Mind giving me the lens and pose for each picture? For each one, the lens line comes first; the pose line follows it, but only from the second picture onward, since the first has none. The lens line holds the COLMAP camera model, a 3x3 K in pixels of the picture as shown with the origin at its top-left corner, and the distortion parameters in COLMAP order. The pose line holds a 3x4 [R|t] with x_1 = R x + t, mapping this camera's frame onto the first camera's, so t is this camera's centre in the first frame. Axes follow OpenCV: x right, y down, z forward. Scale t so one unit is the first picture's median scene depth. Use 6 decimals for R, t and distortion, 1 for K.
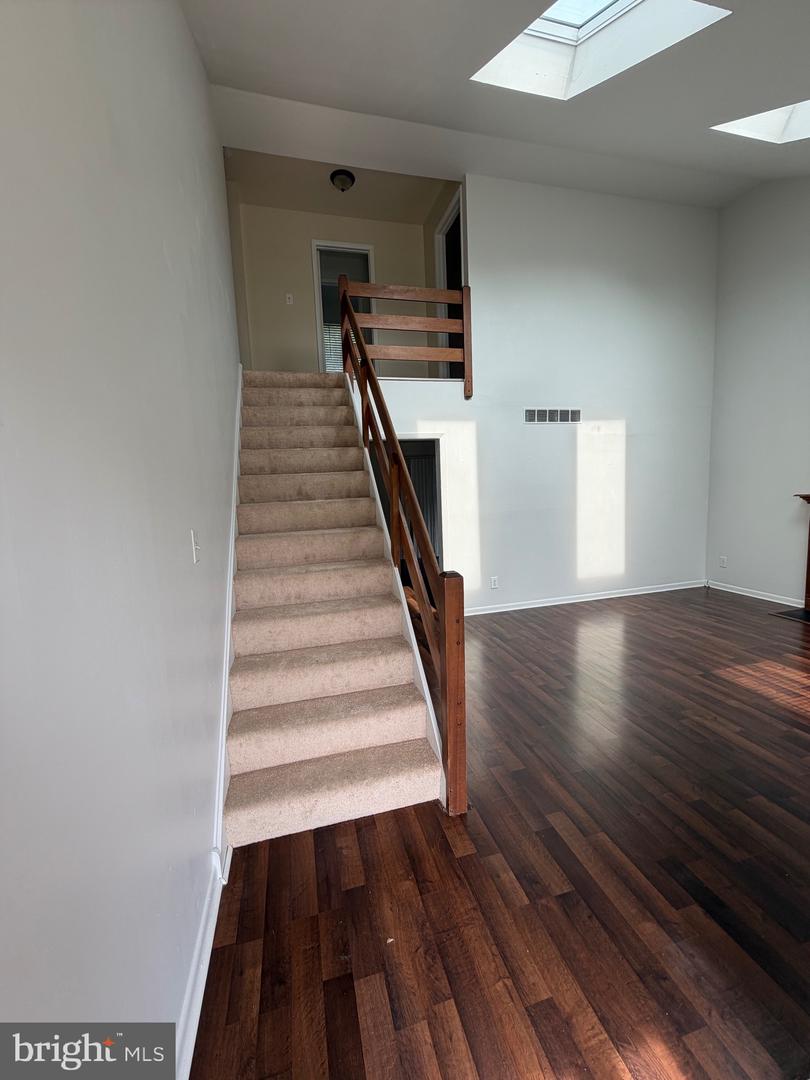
lens RADIAL K [[433.6, 0, 400.4], [0, 433.6, 537.6], [0, 0, 1]] dist [0.000176, 0.000108]
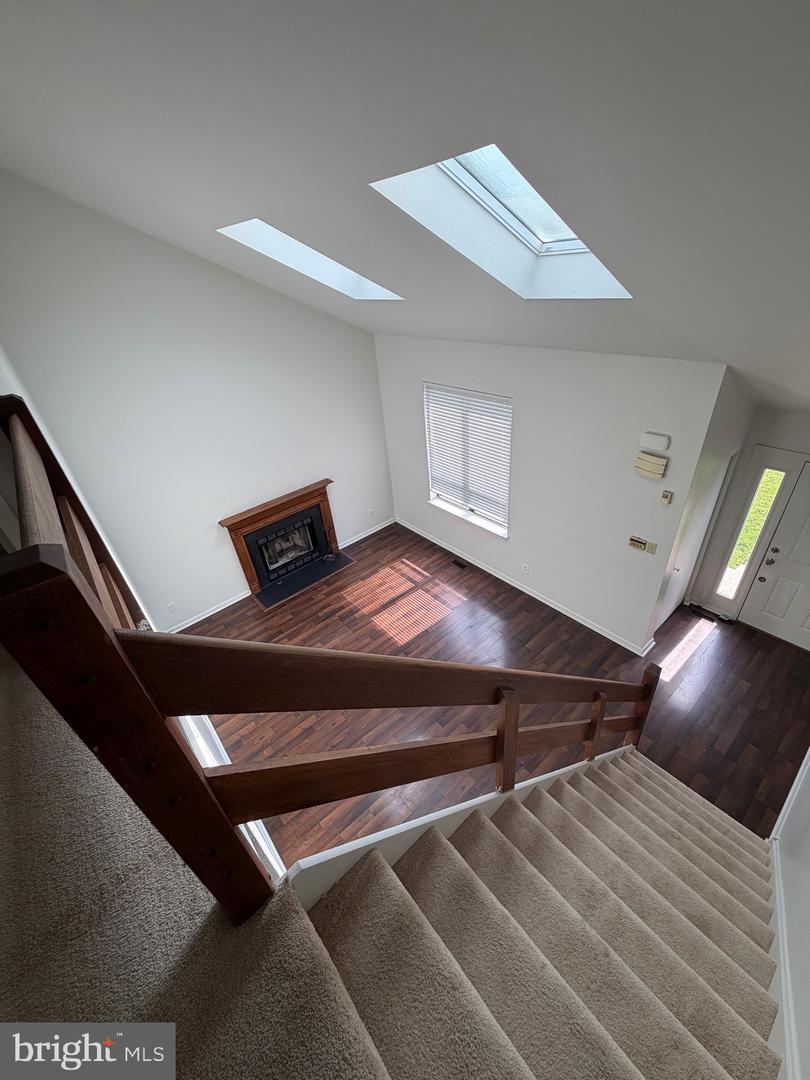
lens RADIAL K [[433.6, 0, 407.8], [0, 433.6, 538.8], [0, 0, 1]] dist [0.000176, 0.000108]
pose [[-0.429754, -0.428508, 0.794791, -0.329424], [0.212908, 0.807311, 0.550380, -0.798629], [-0.877486, 0.405745, -0.255712, 1.135890]]
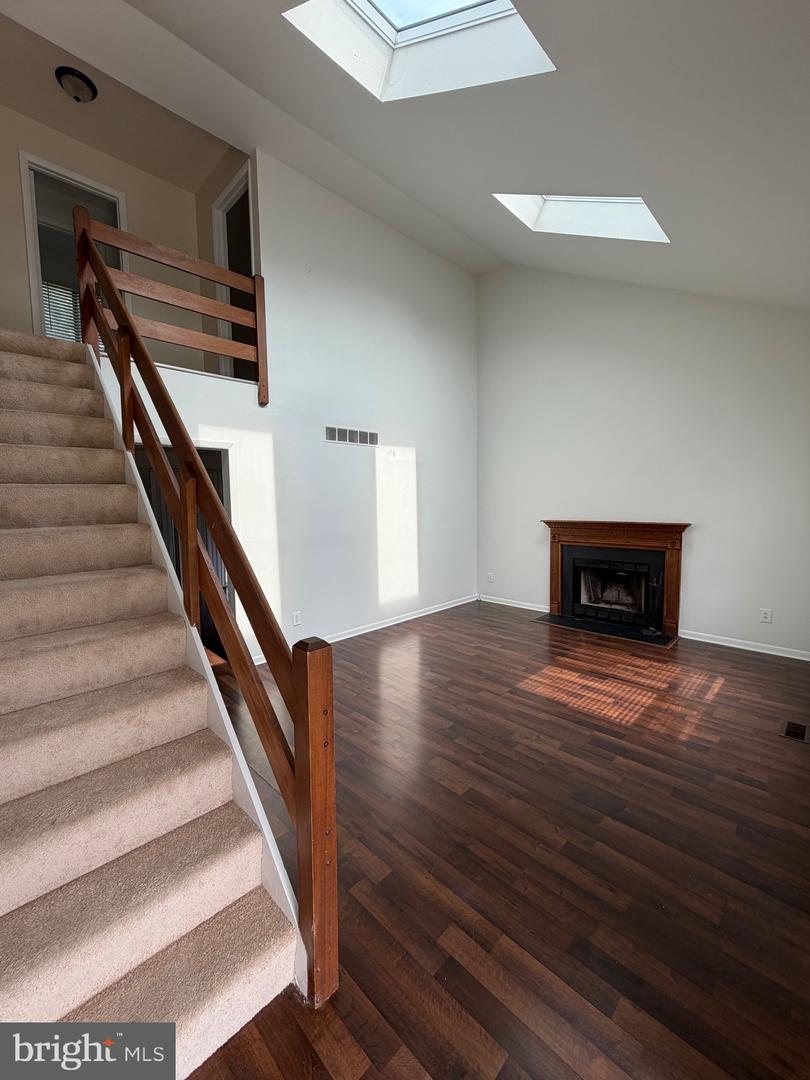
lens RADIAL K [[433.6, 0, 404.4], [0, 433.6, 535.5], [0, 0, 1]] dist [0.000176, 0.000108]
pose [[0.859854, -0.012504, 0.510386, -0.056479], [0.038402, 0.998452, -0.040236, -0.027735], [-0.509093, 0.054198, 0.859004, 0.185548]]
